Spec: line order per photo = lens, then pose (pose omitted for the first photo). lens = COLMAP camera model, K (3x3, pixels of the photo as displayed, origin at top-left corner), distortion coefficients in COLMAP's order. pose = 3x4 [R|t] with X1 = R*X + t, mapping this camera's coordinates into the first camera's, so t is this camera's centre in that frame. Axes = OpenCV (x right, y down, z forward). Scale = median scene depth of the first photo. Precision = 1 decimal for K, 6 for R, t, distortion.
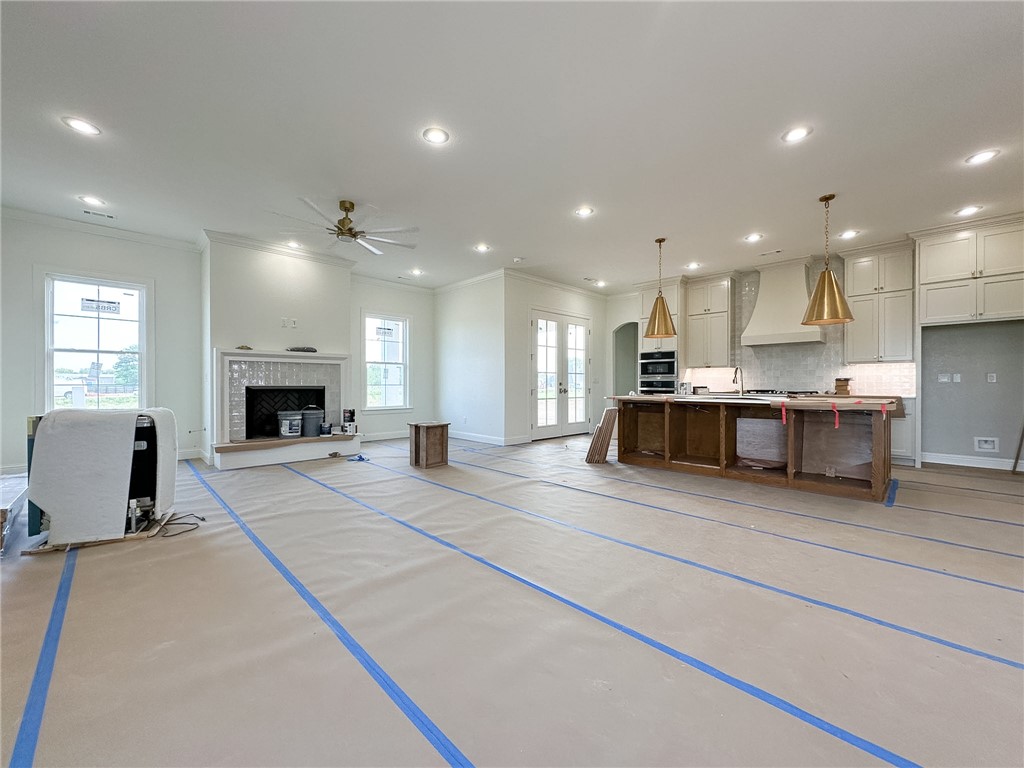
lens RADIAL K [[420.1, 0, 510.9], [0, 420.1, 383.4], [0, 0, 1]] dist [0.001824, 0.000117]
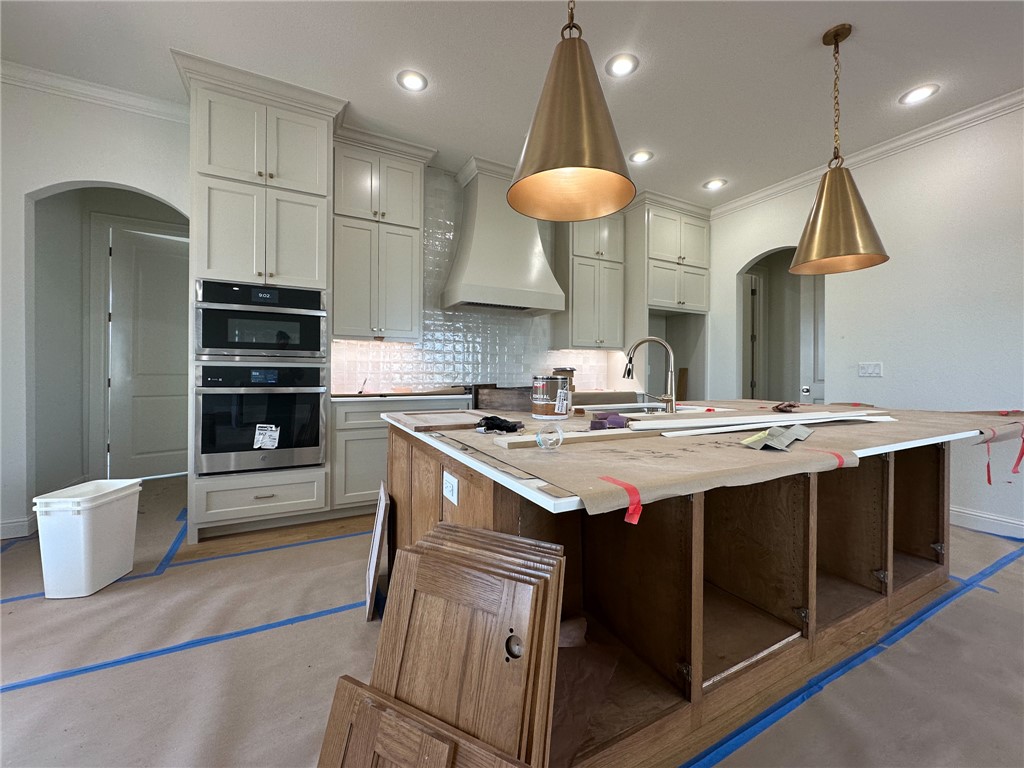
lens RADIAL K [[397.4, 0, 505.9], [0, 397.4, 372.4], [0, 0, 1]] dist [-0.002581, 0.000896]
pose [[0.300104, 0.002017, 0.953904, 0.095380], [-0.008139, 0.999967, 0.000446, -0.003481], [-0.953872, -0.007898, 0.300110, 0.736010]]
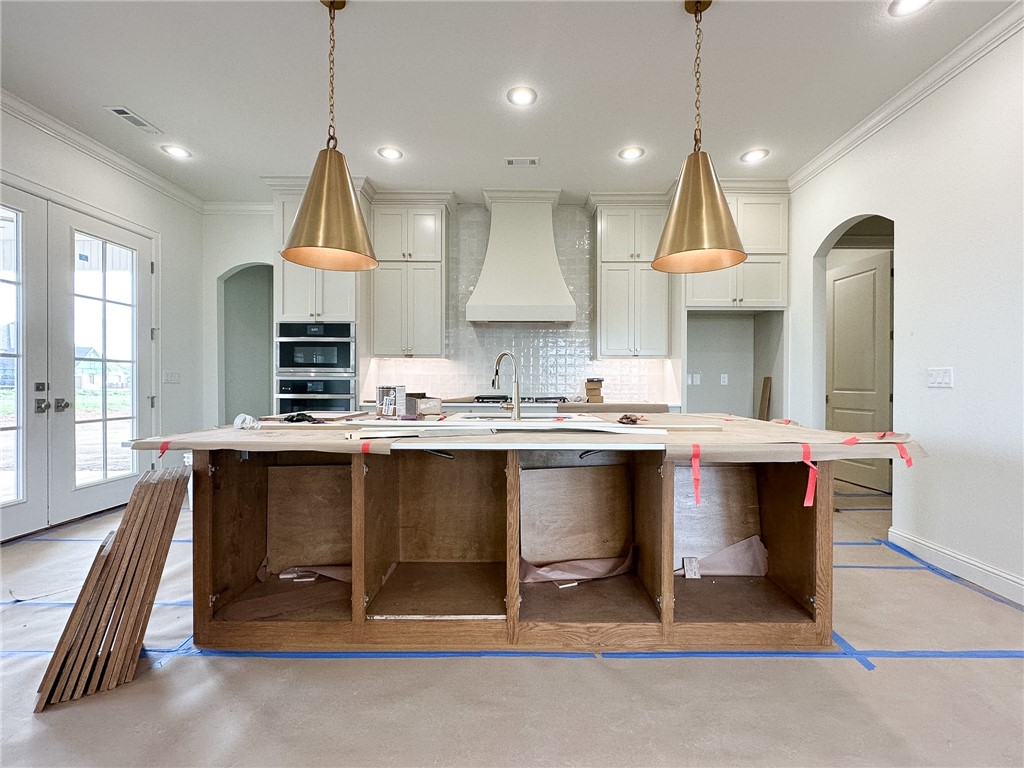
lens RADIAL K [[420.1, 0, 512.7], [0, 420.1, 385.1], [0, 0, 1]] dist [0.001824, 0.000117]
pose [[0.698363, -0.003465, 0.715735, 0.160782], [-0.003670, 0.999958, 0.008422, -0.005345], [-0.715734, -0.008508, 0.698321, 0.501478]]
